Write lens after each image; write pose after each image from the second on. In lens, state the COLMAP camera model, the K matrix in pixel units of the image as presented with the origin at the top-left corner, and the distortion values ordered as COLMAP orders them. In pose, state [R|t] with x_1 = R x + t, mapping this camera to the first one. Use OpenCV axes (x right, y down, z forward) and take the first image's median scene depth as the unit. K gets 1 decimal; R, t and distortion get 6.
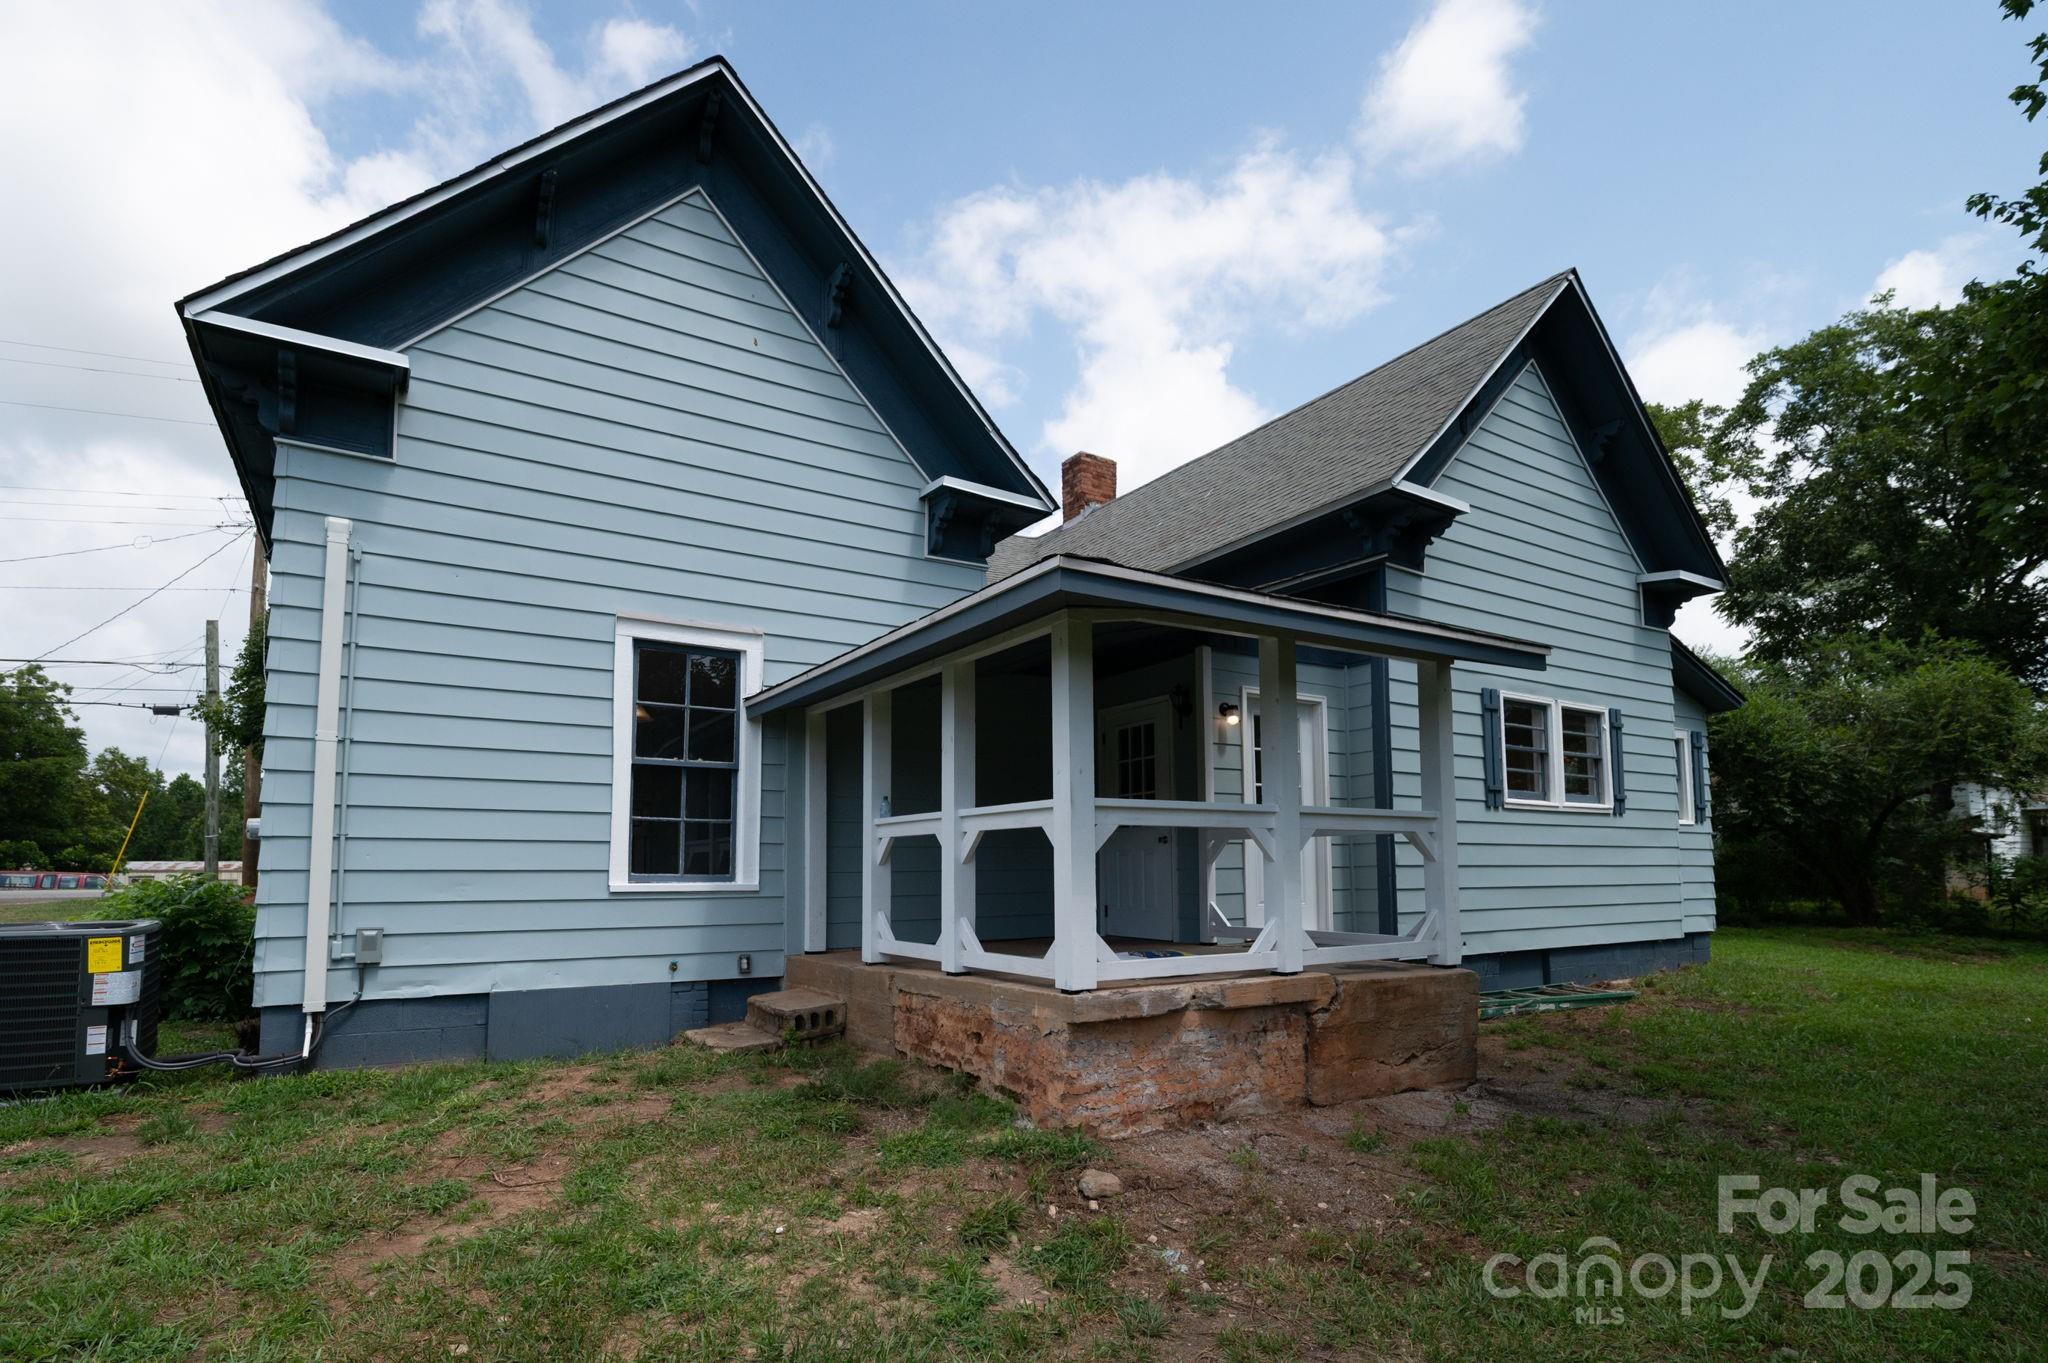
lens RADIAL K [[973.7, 0, 1012.5], [0, 973.7, 683.4], [0, 0, 1]] dist [-0.000807, -0.000178]
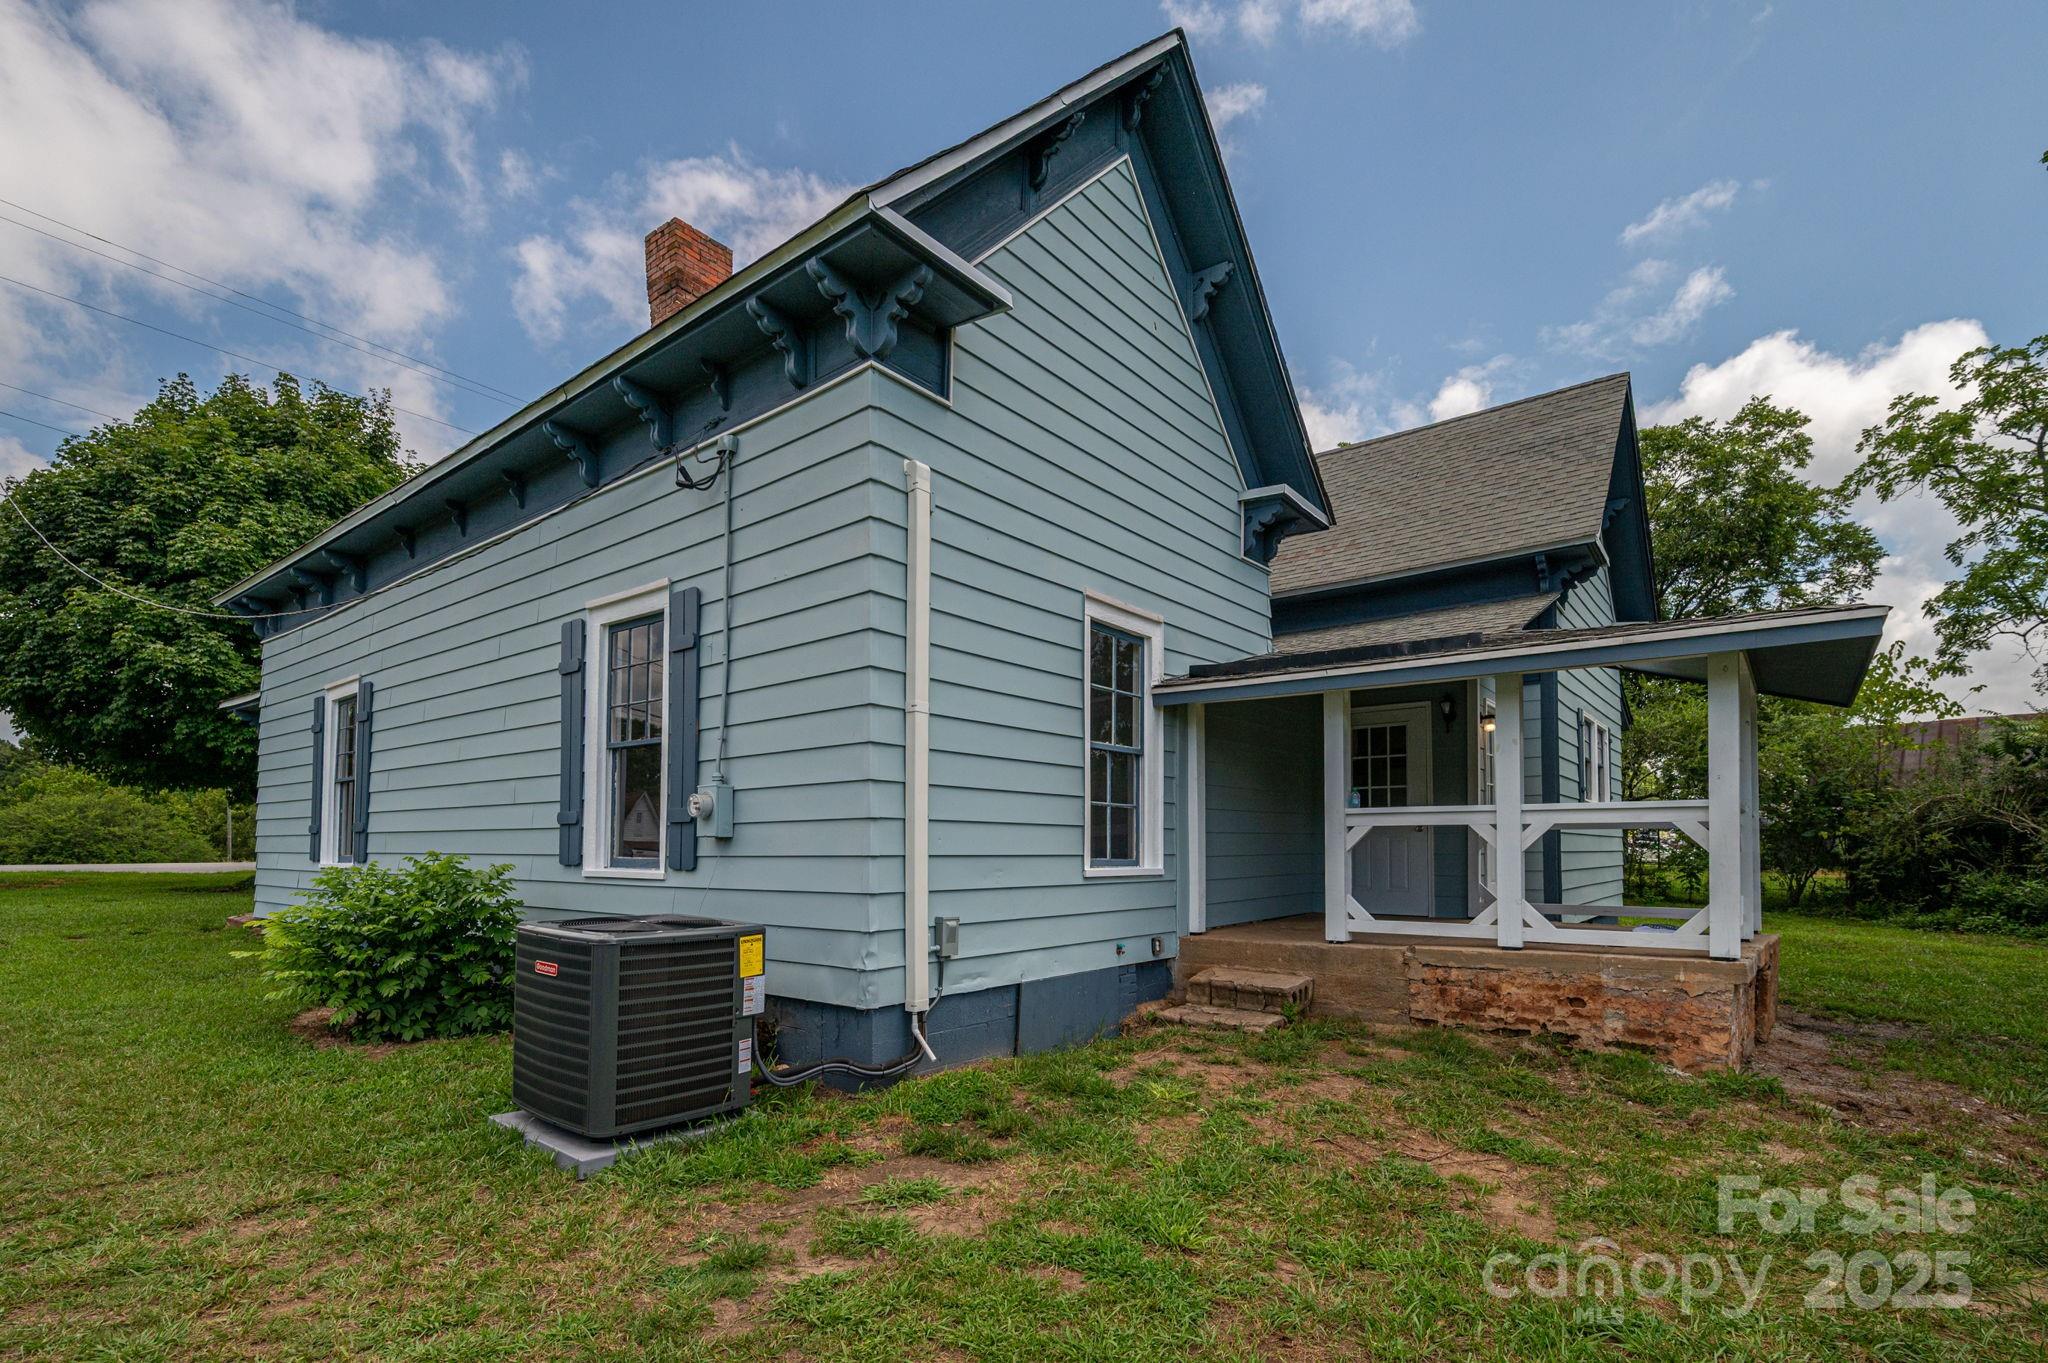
lens RADIAL K [[948.6, 0, 1021.5], [0, 948.6, 706.9], [0, 0, 1]] dist [0.000698, 0.000302]
pose [[0.946069, 0.051840, 0.319790, -0.824253], [-0.064234, 0.997533, 0.028324, 0.021617], [-0.317532, -0.047338, 0.947065, 0.131208]]
